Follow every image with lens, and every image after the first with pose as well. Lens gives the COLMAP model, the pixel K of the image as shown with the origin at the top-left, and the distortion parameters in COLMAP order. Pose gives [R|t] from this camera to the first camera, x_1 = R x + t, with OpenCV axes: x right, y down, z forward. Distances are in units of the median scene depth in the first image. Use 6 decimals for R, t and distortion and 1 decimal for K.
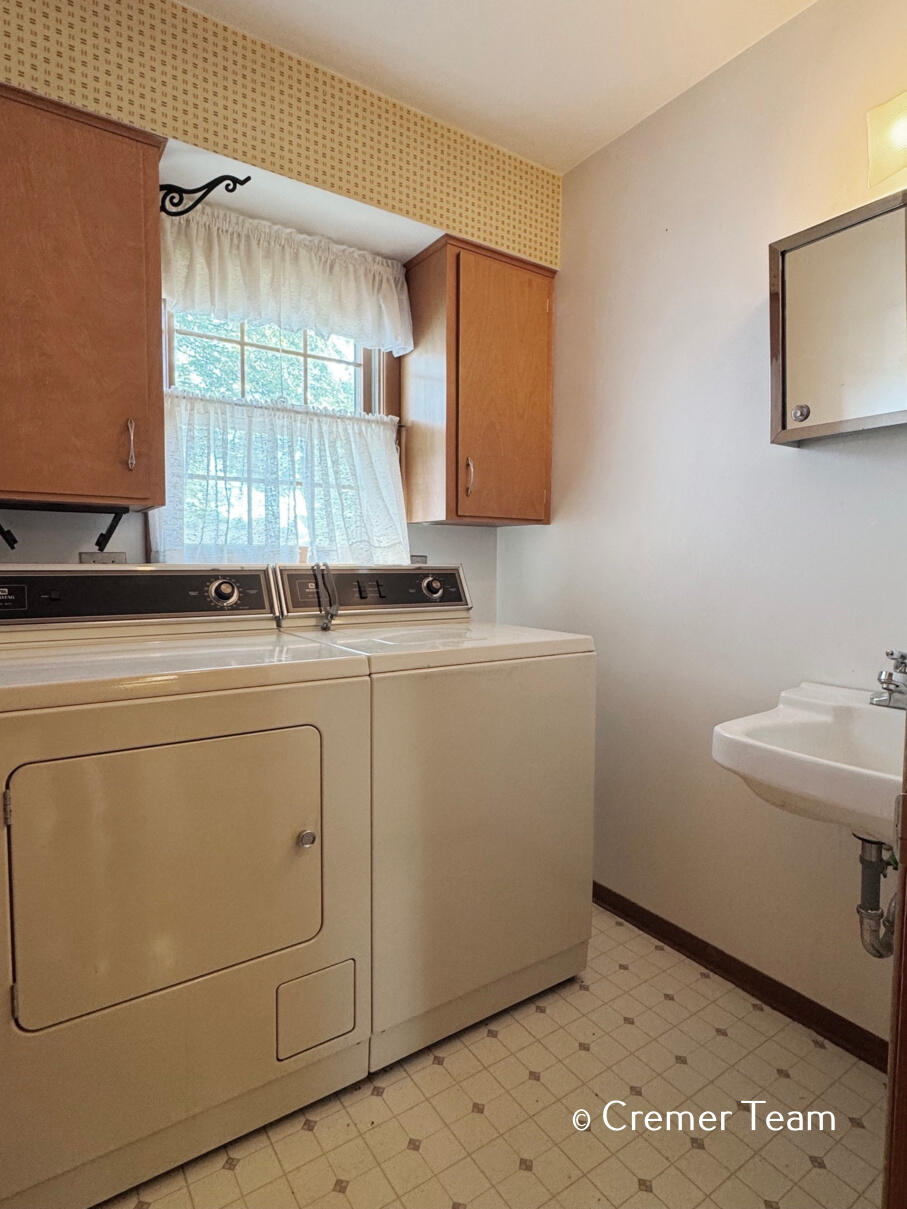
lens RADIAL K [[651.6, 0, 453.5], [0, 651.6, 604.5], [0, 0, 1]] dist [-0.013643, 0.000383]
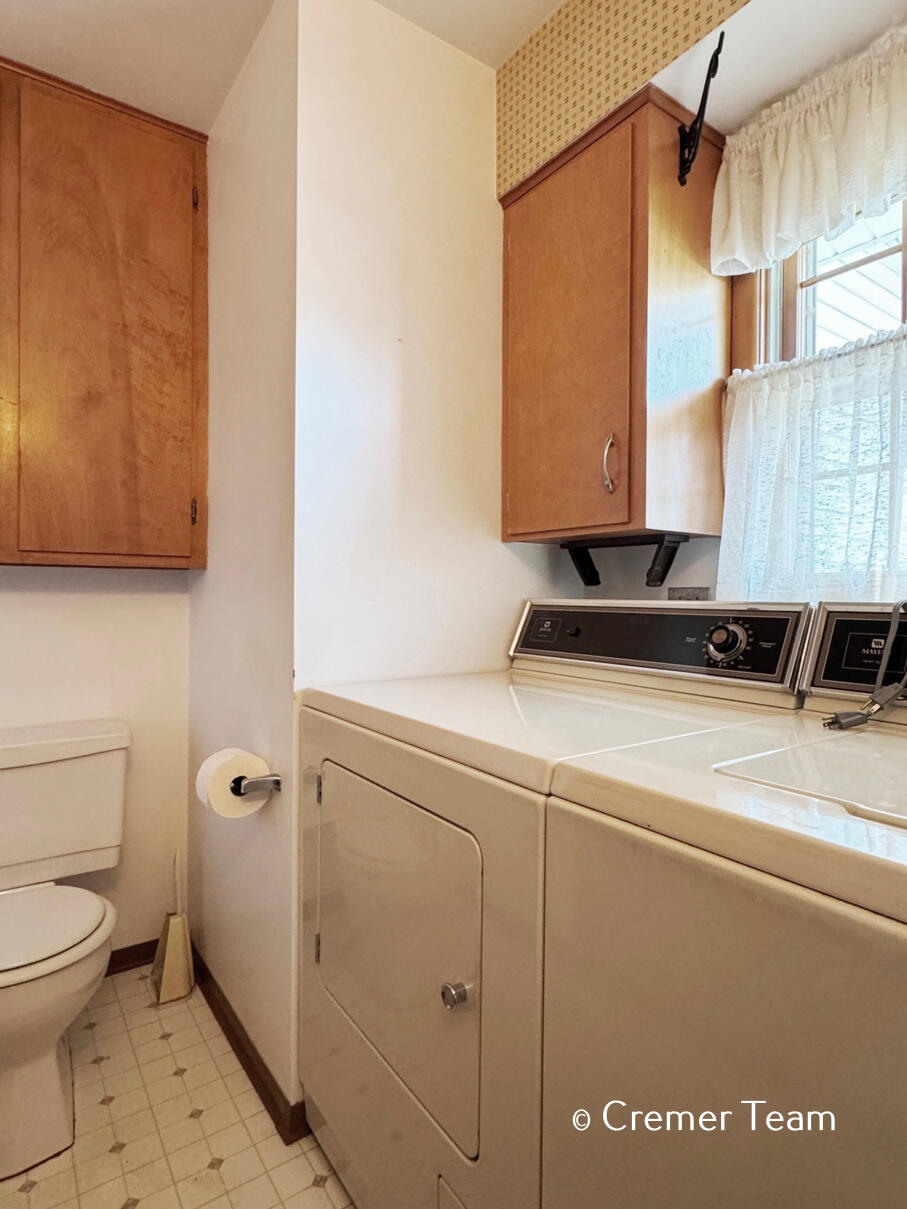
lens RADIAL K [[651.6, 0, 453.5], [0, 651.6, 604.5], [0, 0, 1]] dist [-0.013643, 0.000383]
pose [[0.019568, 0.010280, -0.999756, 0.325914], [-0.073721, 0.997240, 0.008812, -0.042719], [0.997087, 0.073530, 0.020272, 0.675225]]
